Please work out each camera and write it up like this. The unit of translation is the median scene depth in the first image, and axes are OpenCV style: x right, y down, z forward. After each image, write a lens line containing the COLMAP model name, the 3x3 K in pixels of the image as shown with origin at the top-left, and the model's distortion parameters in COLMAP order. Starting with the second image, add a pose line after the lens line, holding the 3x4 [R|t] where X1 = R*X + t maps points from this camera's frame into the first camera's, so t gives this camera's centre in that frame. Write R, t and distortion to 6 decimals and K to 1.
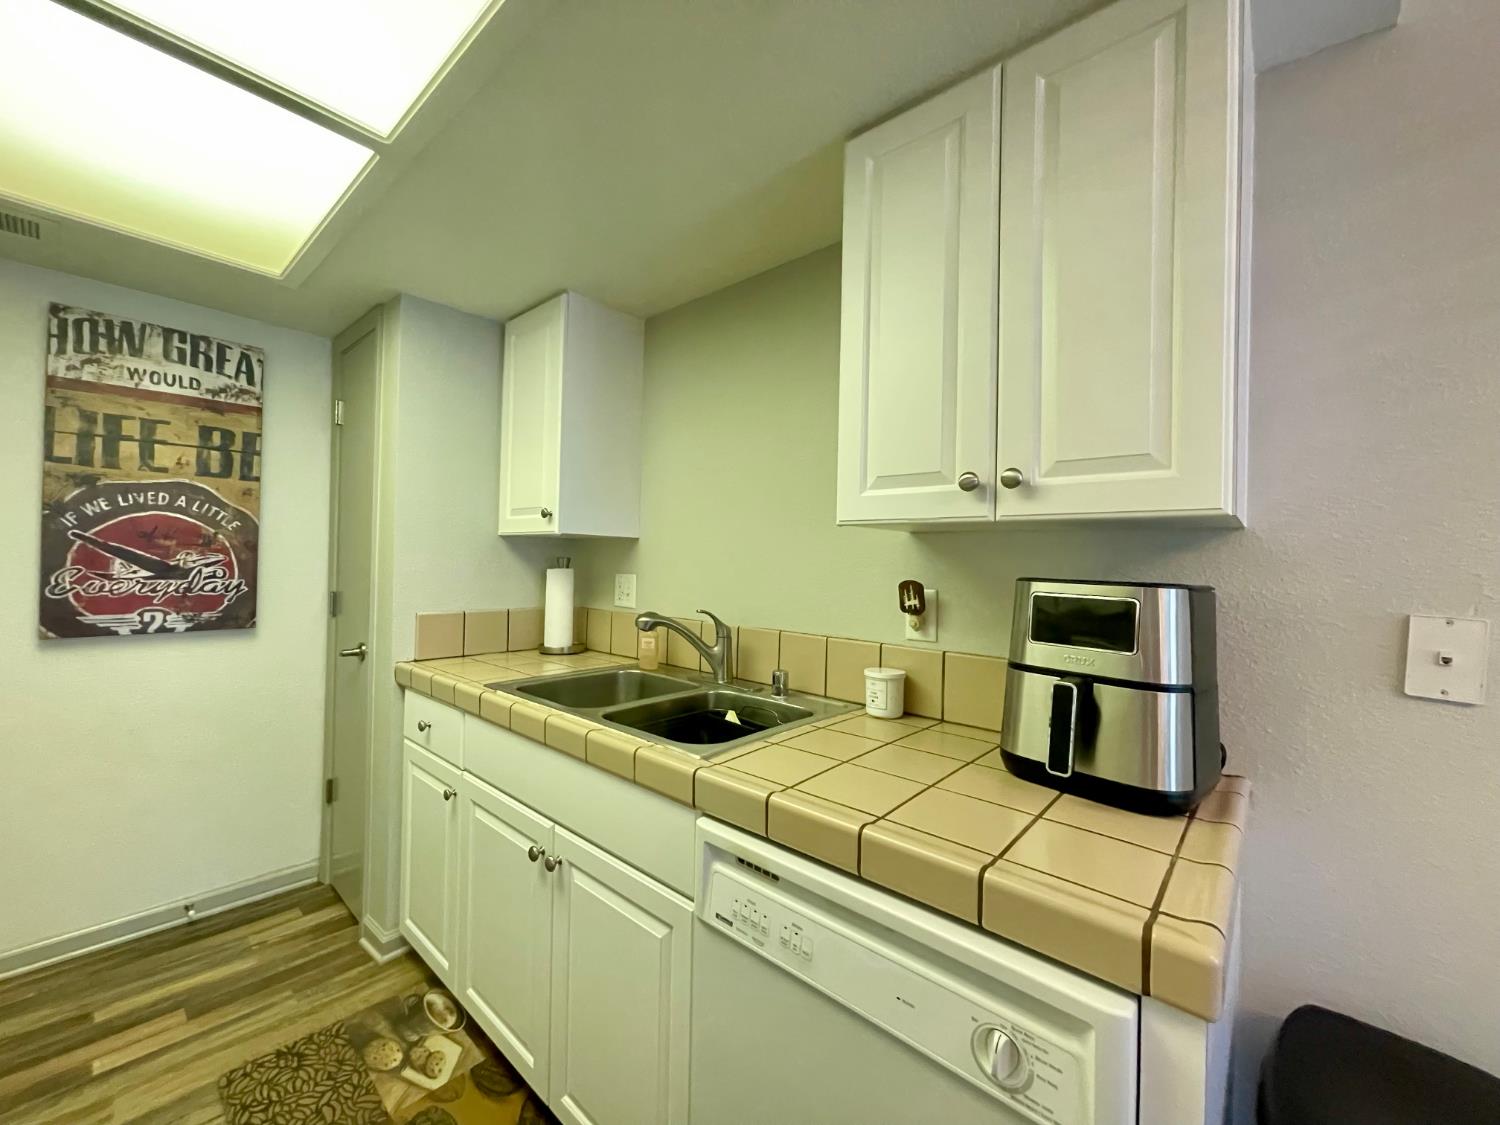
lens RADIAL K [[602.6, 0, 756.1], [0, 602.6, 555.8], [0, 0, 1]] dist [-0.001129, -0.000437]
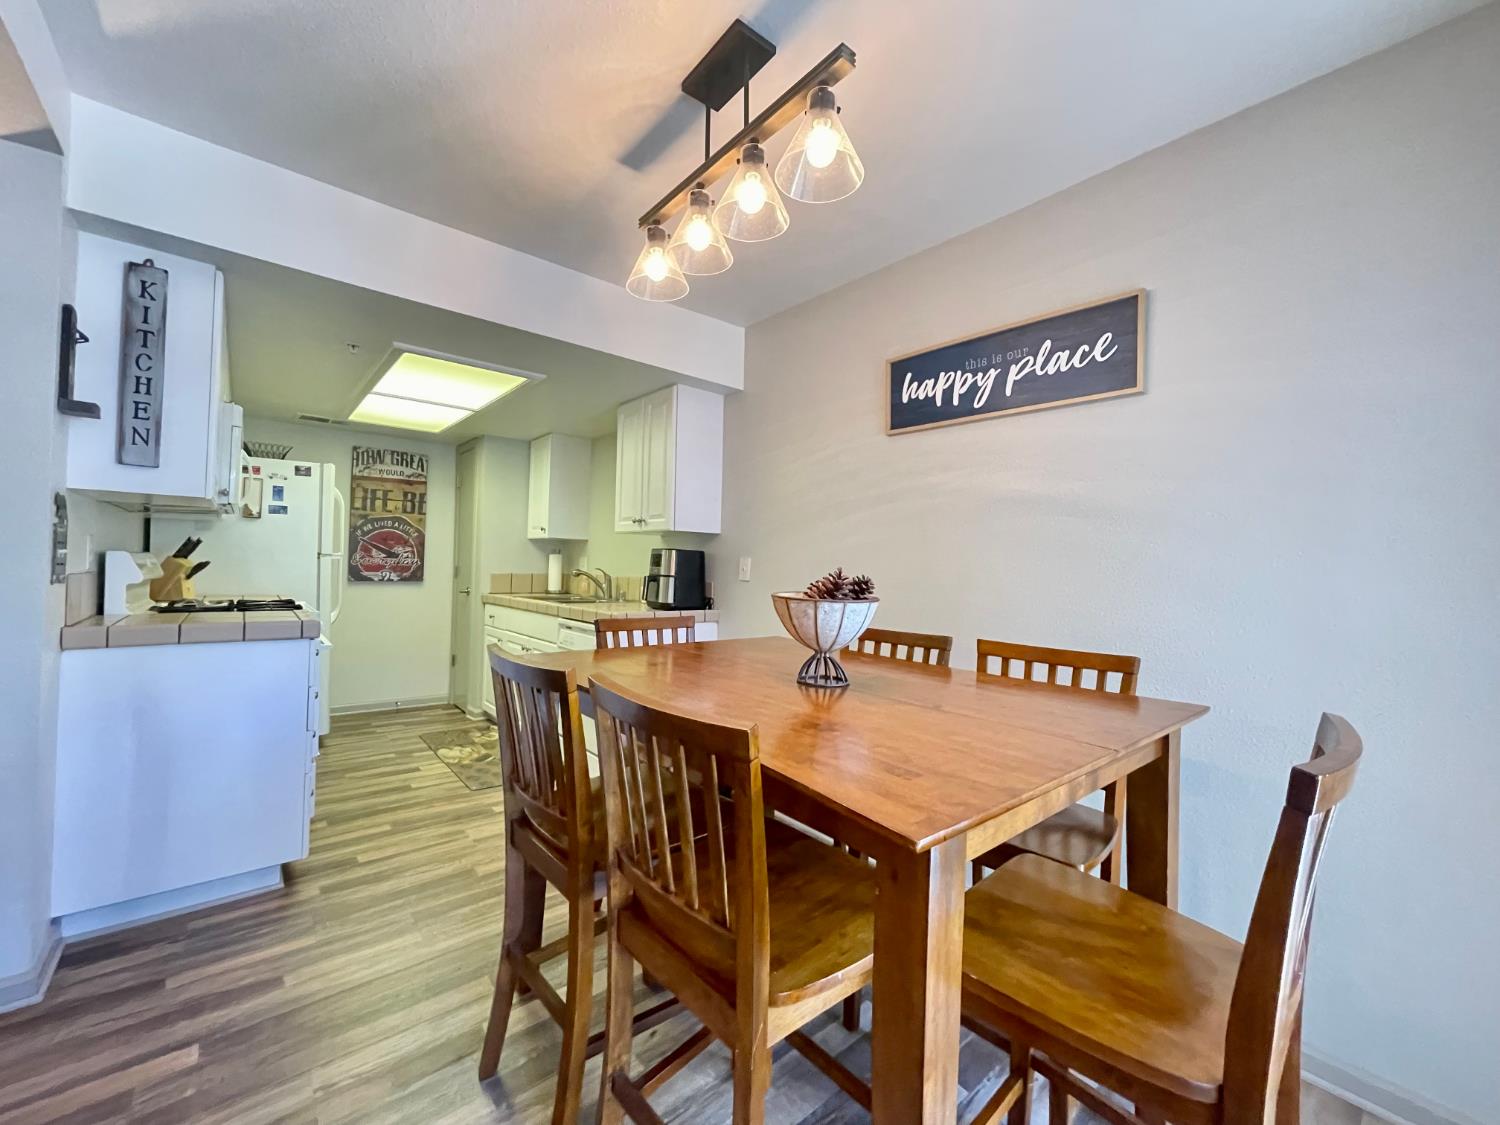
lens RADIAL K [[602.6, 0, 743.7], [0, 602.6, 553.3], [0, 0, 1]] dist [-0.001129, -0.000437]
pose [[0.989657, -0.001560, -0.143446, 0.710818], [-0.000833, 0.999861, -0.016622, 0.058463], [0.143452, 0.016569, 0.989519, -1.118899]]
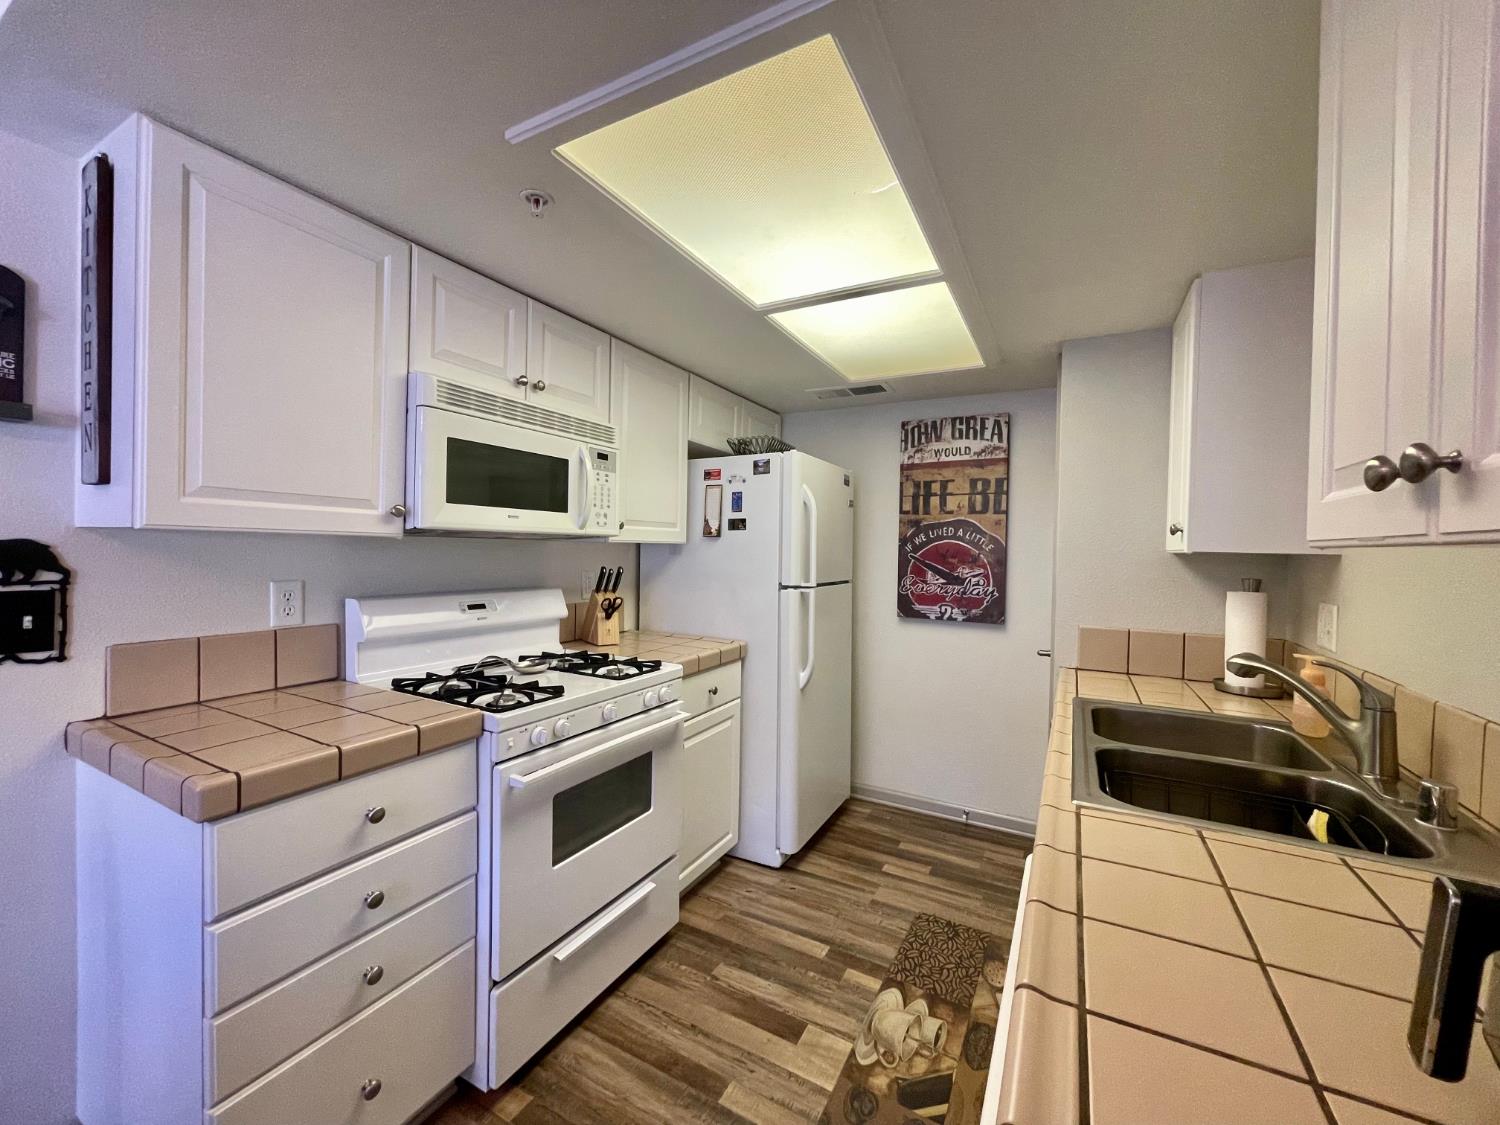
lens RADIAL K [[602.6, 0, 733.6], [0, 602.6, 557.0], [0, 0, 1]] dist [-0.001129, -0.000437]
pose [[0.214147, -0.003945, -0.976794, 0.370076], [-0.005899, 0.999968, -0.005331, -0.019938], [0.976784, 0.006903, 0.214117, 0.146678]]
